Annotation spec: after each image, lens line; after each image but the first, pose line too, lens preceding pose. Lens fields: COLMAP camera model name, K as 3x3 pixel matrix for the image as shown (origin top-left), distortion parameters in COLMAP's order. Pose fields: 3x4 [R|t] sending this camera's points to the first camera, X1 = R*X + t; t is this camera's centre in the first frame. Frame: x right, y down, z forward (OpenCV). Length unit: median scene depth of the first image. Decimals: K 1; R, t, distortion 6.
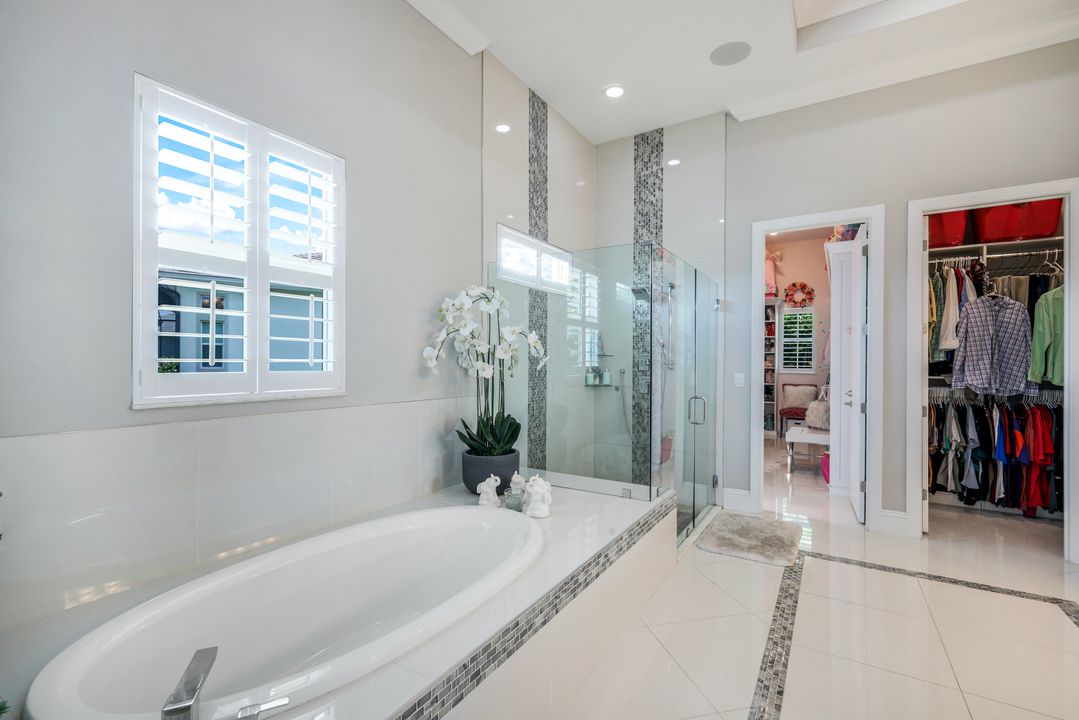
lens RADIAL K [[470.3, 0, 539.5], [0, 470.3, 360.0], [0, 0, 1]] dist [0.011851, -0.000028]
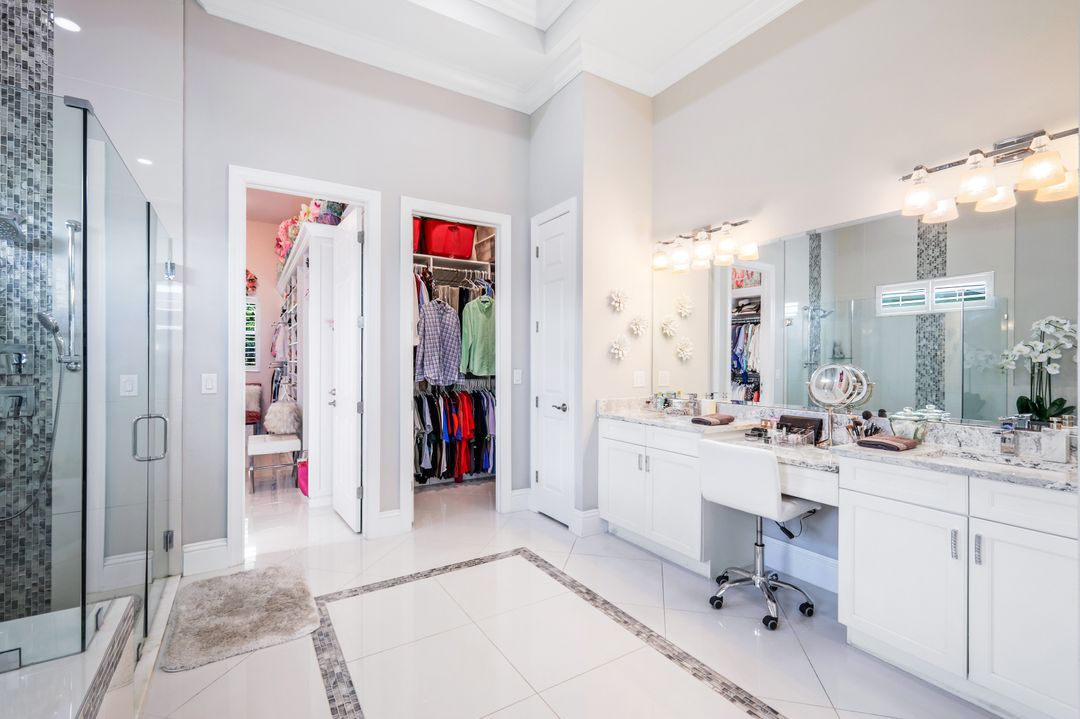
lens RADIAL K [[477.2, 0, 540.0], [0, 477.2, 359.5], [0, 0, 1]] dist [0.000755, -0.000696]
pose [[0.440399, -0.004925, 0.897788, 0.006052], [-0.000741, 0.999983, 0.005849, 0.002301], [-0.897802, -0.003241, 0.440388, 0.261799]]
